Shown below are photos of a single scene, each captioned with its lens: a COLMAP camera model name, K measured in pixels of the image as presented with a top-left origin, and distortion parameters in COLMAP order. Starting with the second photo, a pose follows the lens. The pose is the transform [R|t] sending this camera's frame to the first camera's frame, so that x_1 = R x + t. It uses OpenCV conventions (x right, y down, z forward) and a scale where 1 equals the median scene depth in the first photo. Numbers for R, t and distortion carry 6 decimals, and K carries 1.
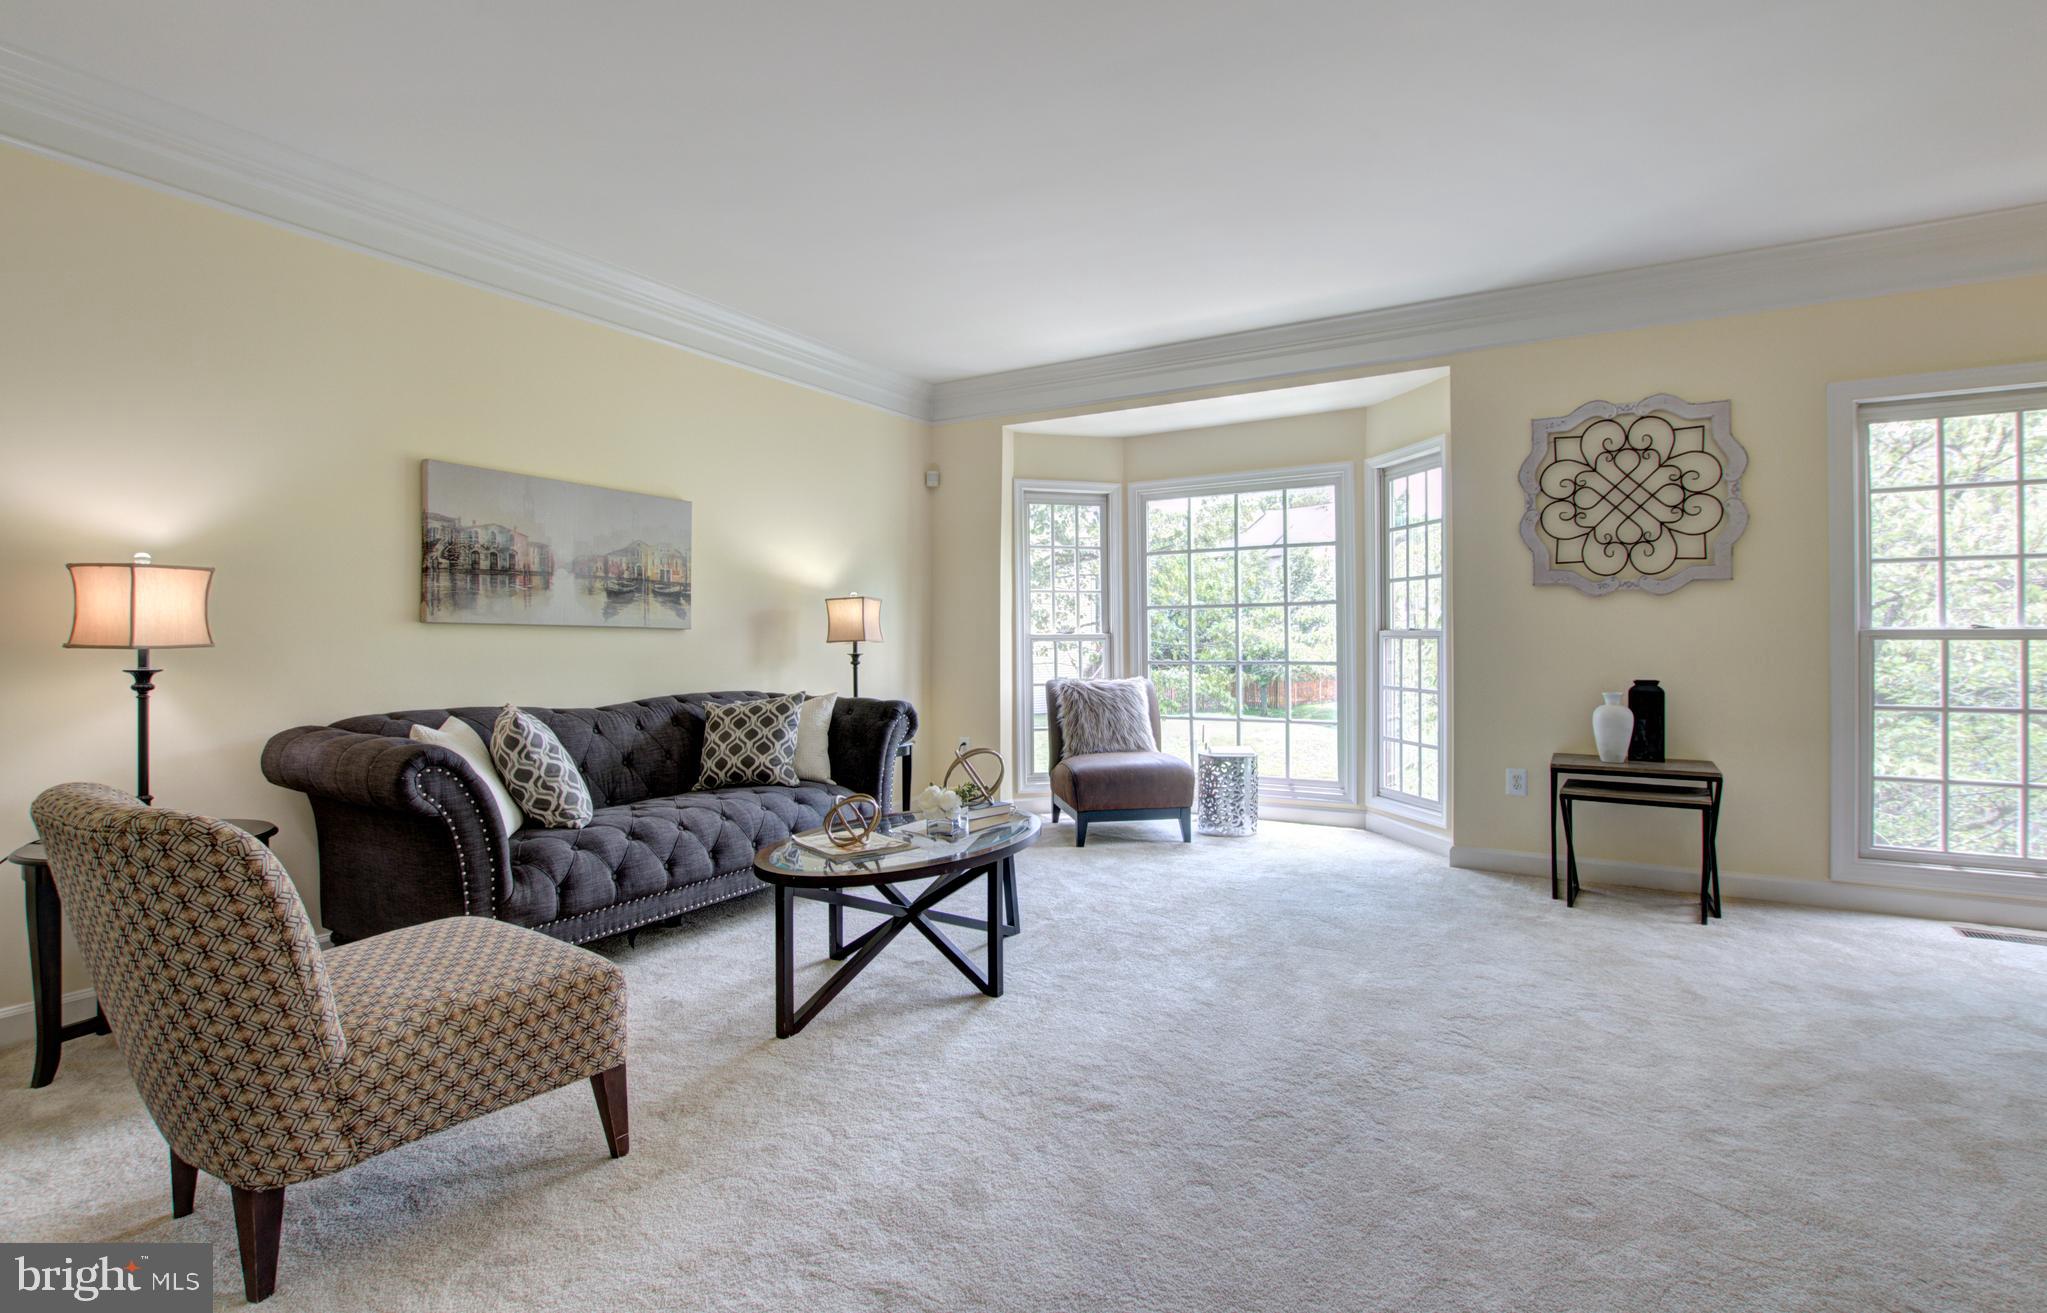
lens RADIAL K [[981.8, 0, 1043.0], [0, 981.8, 637.0], [0, 0, 1]] dist [-0.008172, -0.000040]
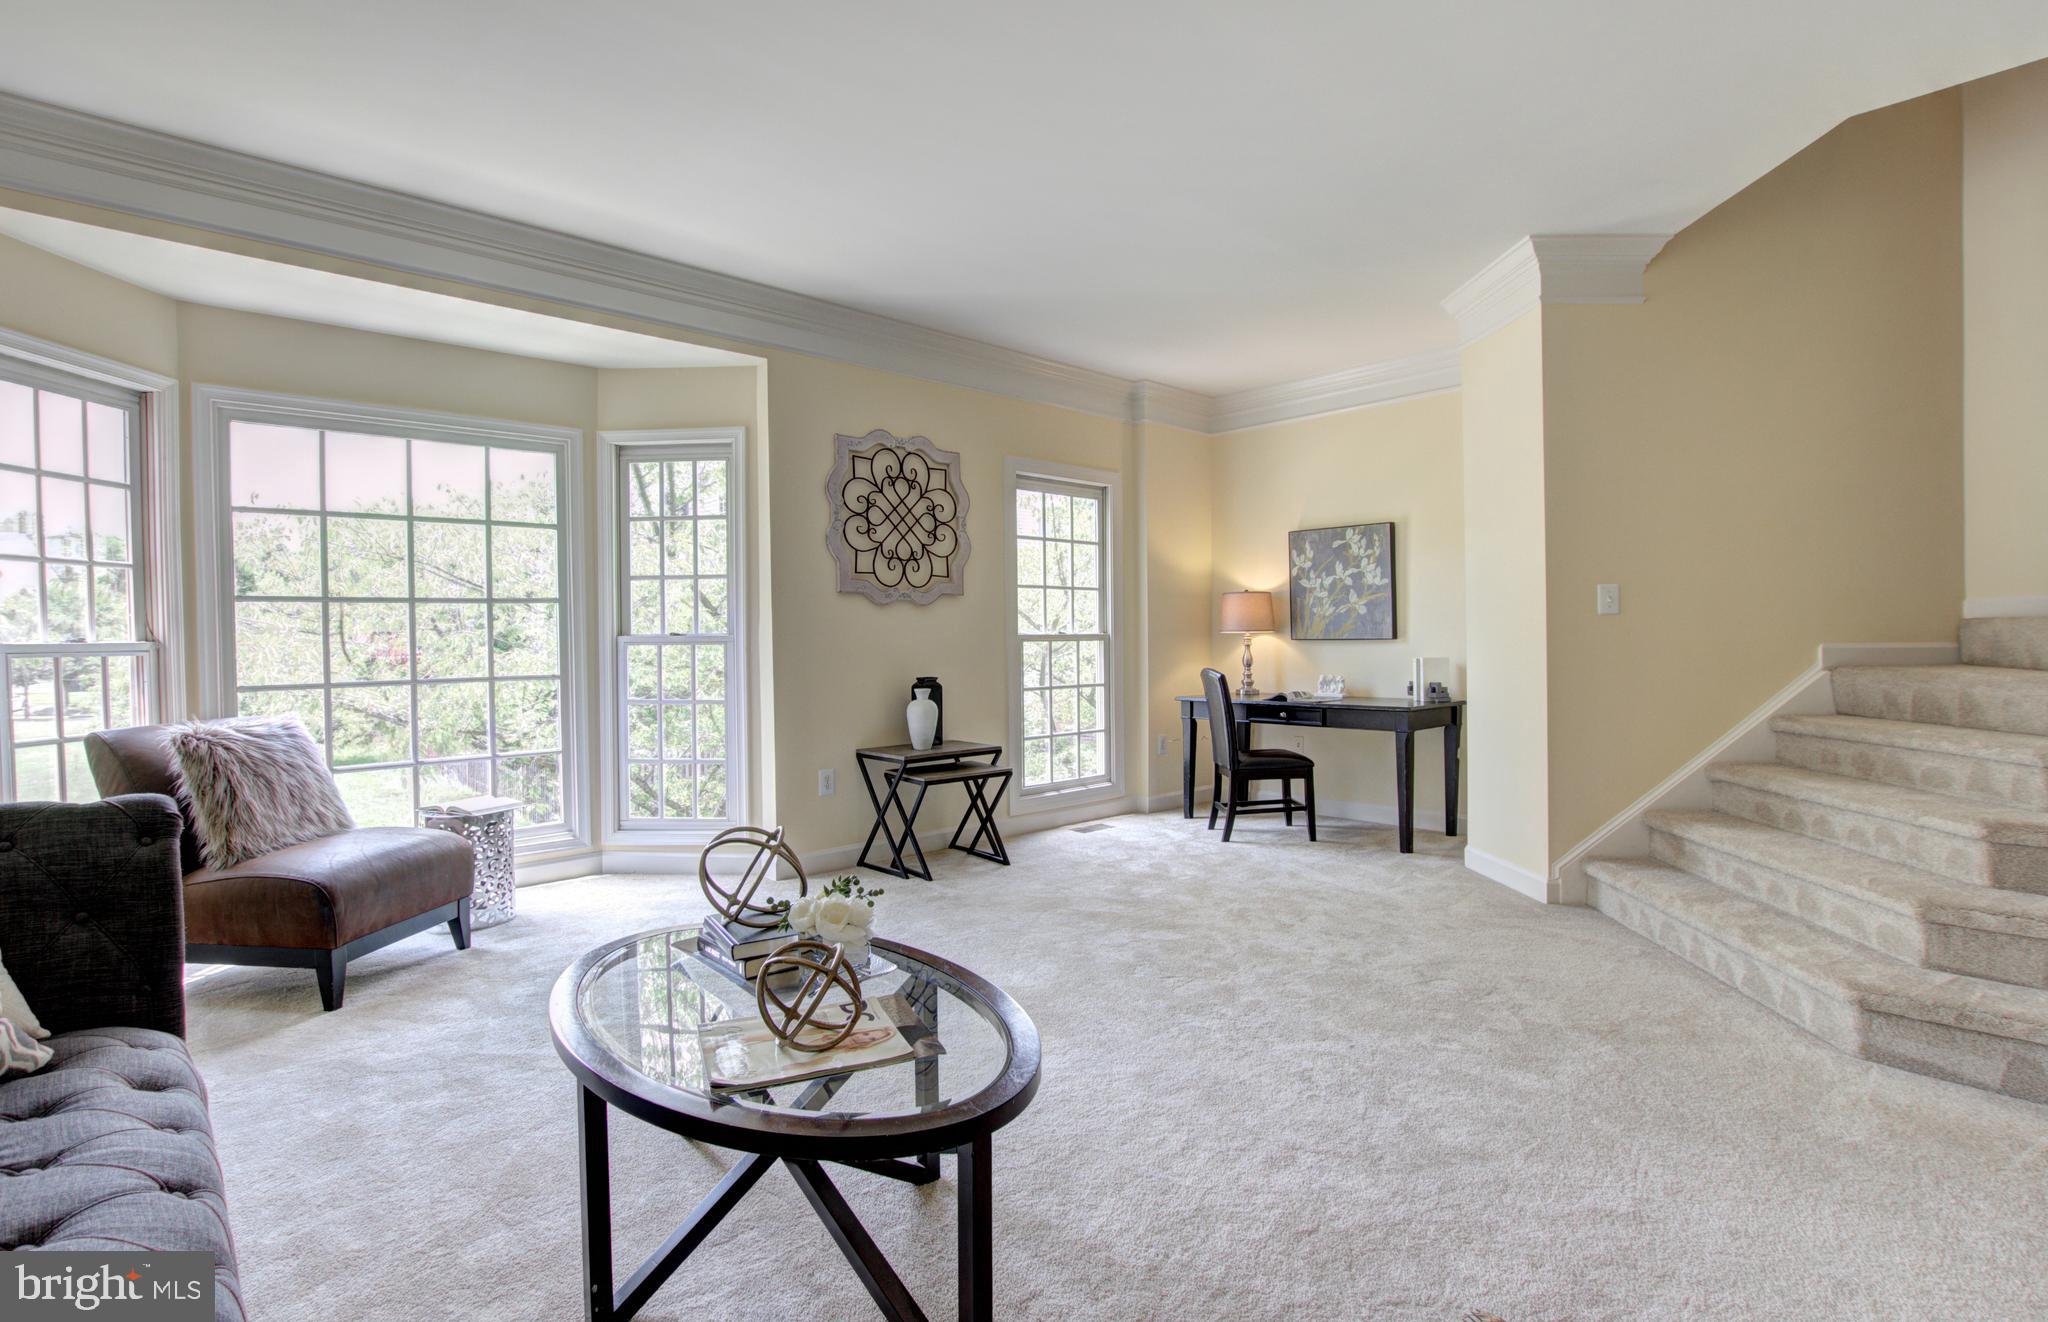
lens RADIAL K [[982.3, 0, 1043.5], [0, 982.3, 641.5], [0, 0, 1]] dist [-0.008172, -0.000040]
pose [[0.288407, -0.005781, 0.957490, -0.450418], [0.007356, 0.999966, 0.003821, -0.002519], [-0.957480, 0.005941, 0.288440, 0.495517]]
